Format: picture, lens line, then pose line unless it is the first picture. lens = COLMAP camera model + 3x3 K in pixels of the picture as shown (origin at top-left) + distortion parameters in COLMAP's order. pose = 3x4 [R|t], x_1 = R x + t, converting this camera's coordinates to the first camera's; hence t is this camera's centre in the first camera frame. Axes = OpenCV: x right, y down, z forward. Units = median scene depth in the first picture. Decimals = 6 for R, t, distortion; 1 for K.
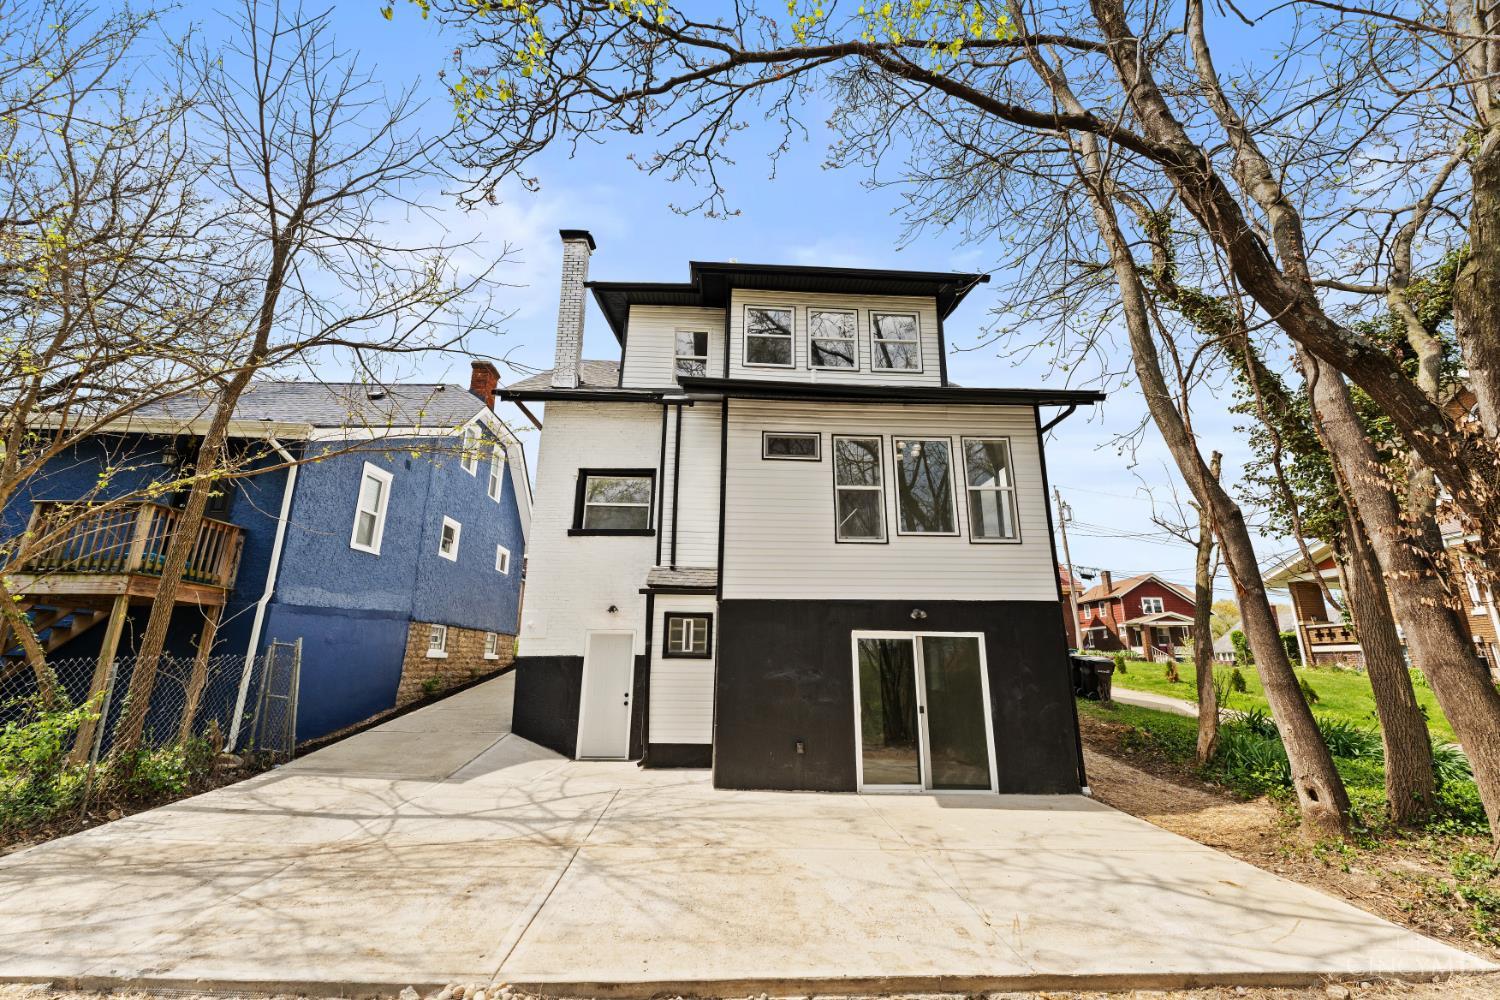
lens RADIAL K [[593.4, 0, 750.0], [0, 593.4, 500.0], [0, 0, 1]] dist [0.001282, 0.000083]
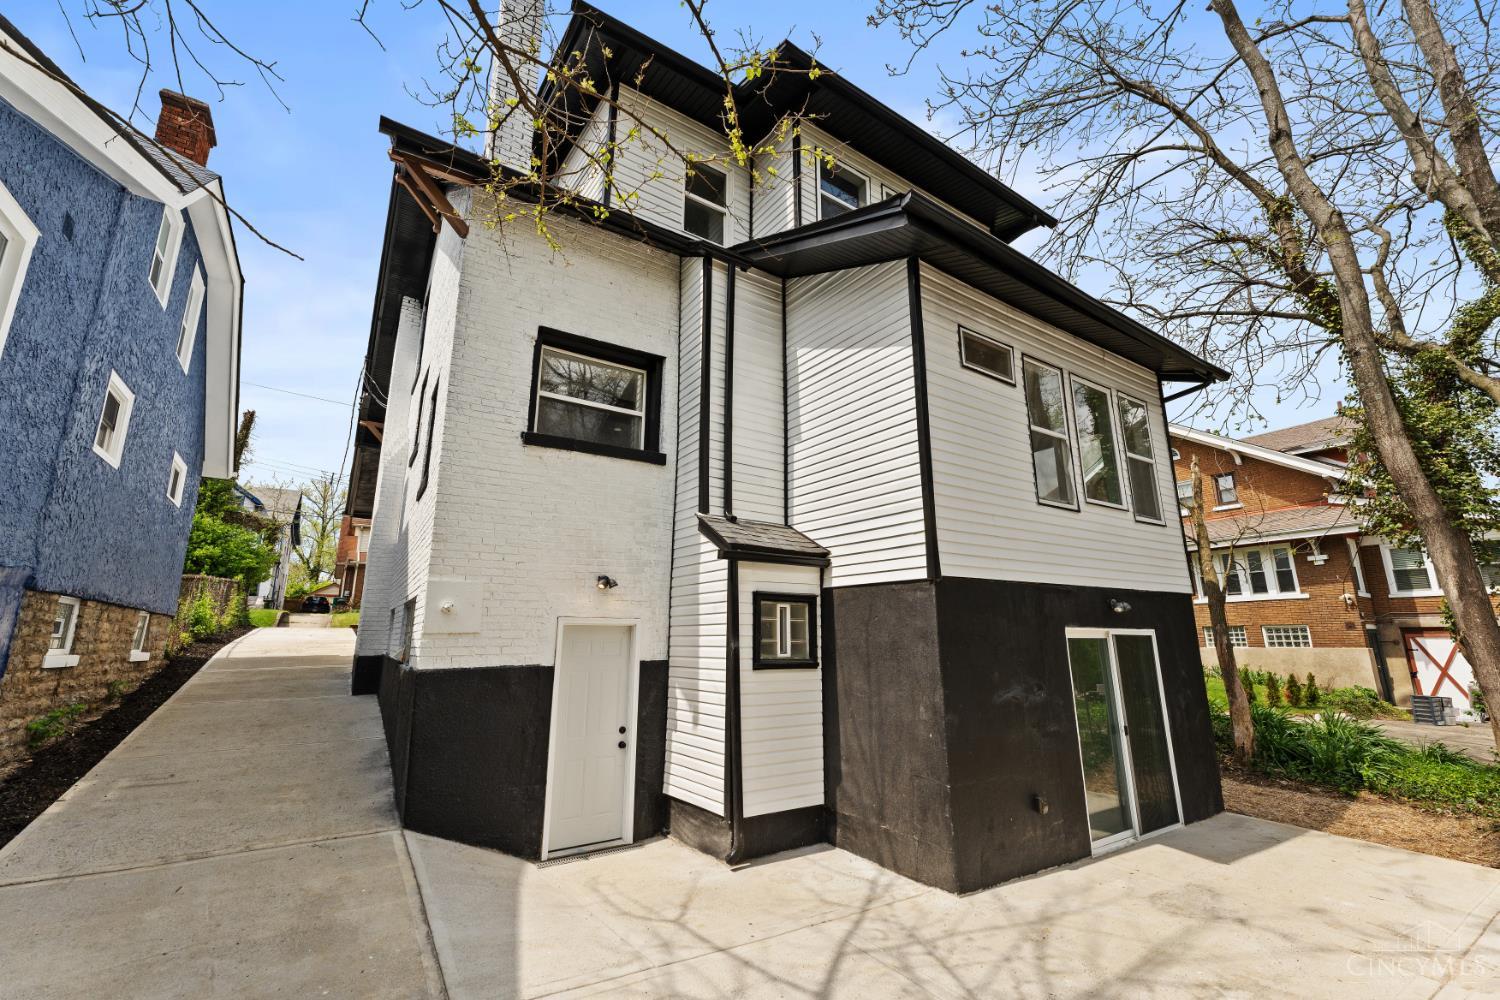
lens RADIAL K [[609.6, 0, 750.0], [0, 609.6, 500.0], [0, 0, 1]] dist [0.001552, 0.000097]
pose [[0.863992, 0.104246, 0.492596, -0.423980], [-0.123636, 0.992304, 0.006855, 0.087926], [-0.488090, -0.066825, 0.870231, 0.444488]]
